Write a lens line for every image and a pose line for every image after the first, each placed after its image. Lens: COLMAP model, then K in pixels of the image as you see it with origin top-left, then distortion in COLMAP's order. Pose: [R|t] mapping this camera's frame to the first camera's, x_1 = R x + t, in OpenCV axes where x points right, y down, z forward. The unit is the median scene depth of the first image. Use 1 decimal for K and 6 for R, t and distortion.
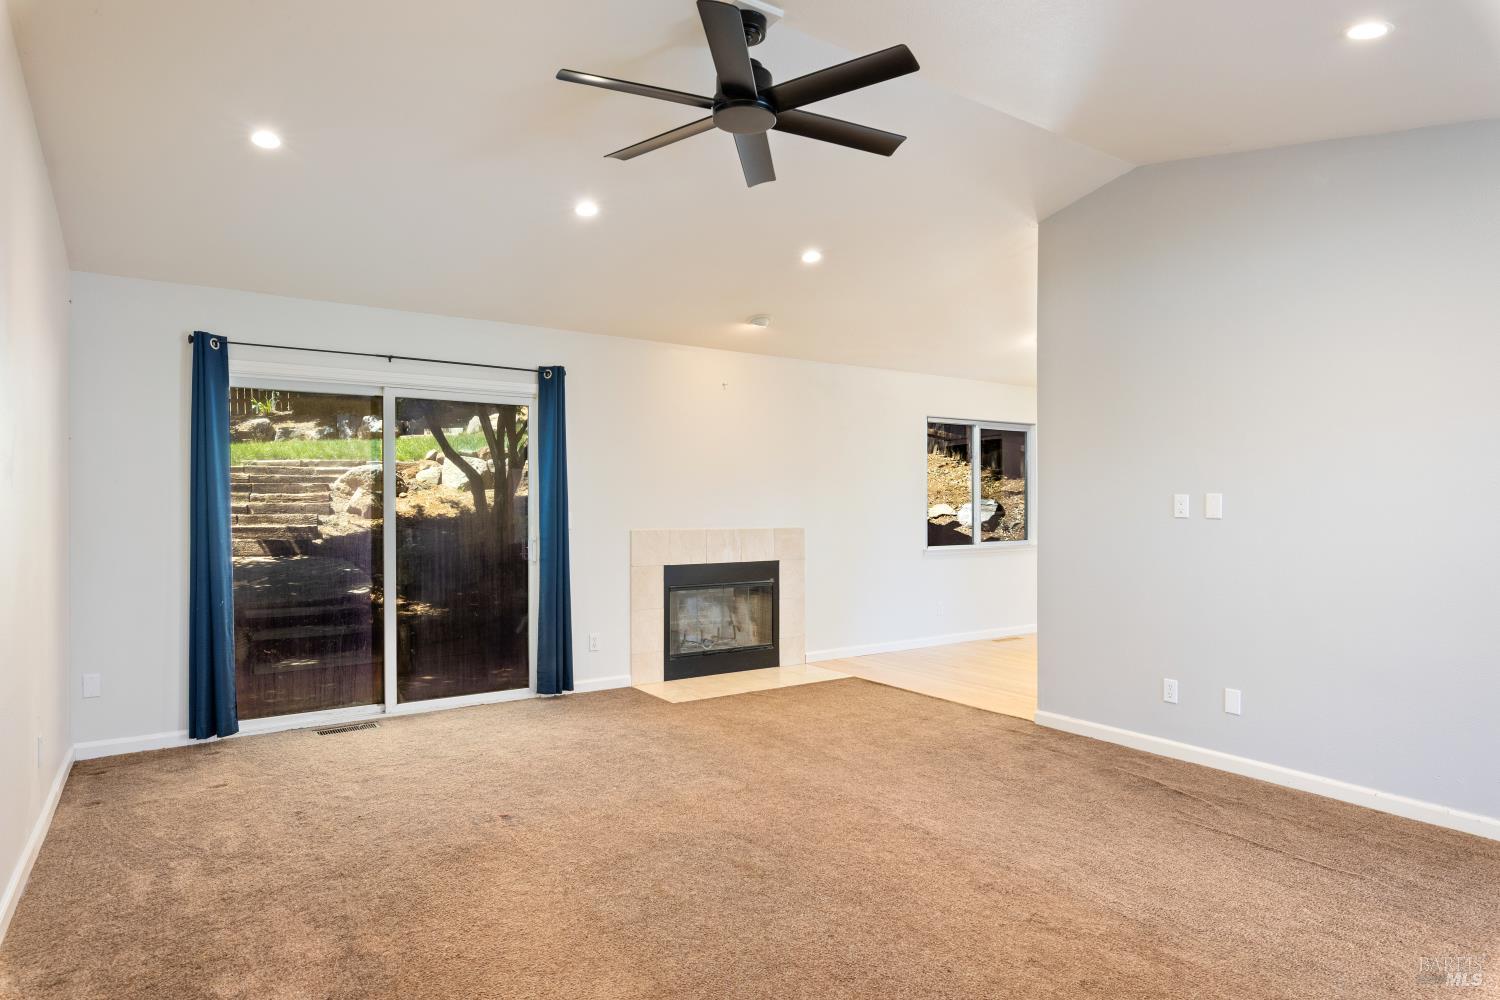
lens RADIAL K [[837.4, 0, 750.0], [0, 837.4, 500.0], [0, 0, 1]] dist [-0.002183, -0.000383]
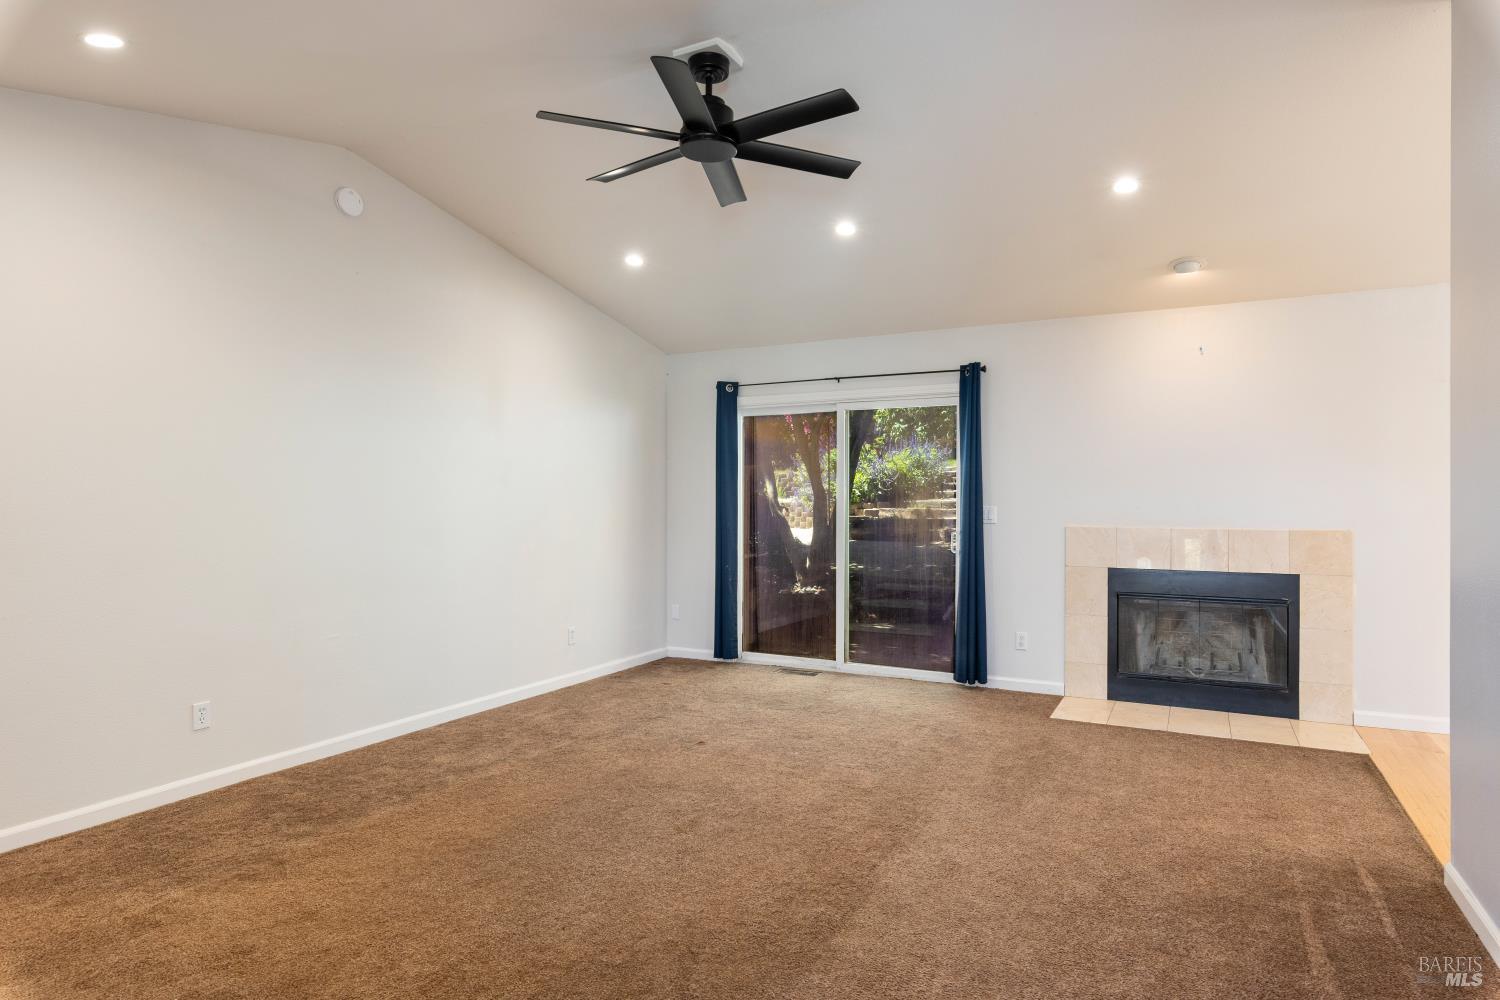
lens RADIAL K [[844.8, 0, 750.0], [0, 844.8, 500.0], [0, 0, 1]] dist [0.019823, -0.000051]
pose [[0.485766, 0.004475, -0.874078, 0.552960], [0.009768, 0.999897, 0.010547, -0.007151], [0.874034, -0.013661, 0.485672, 0.268822]]
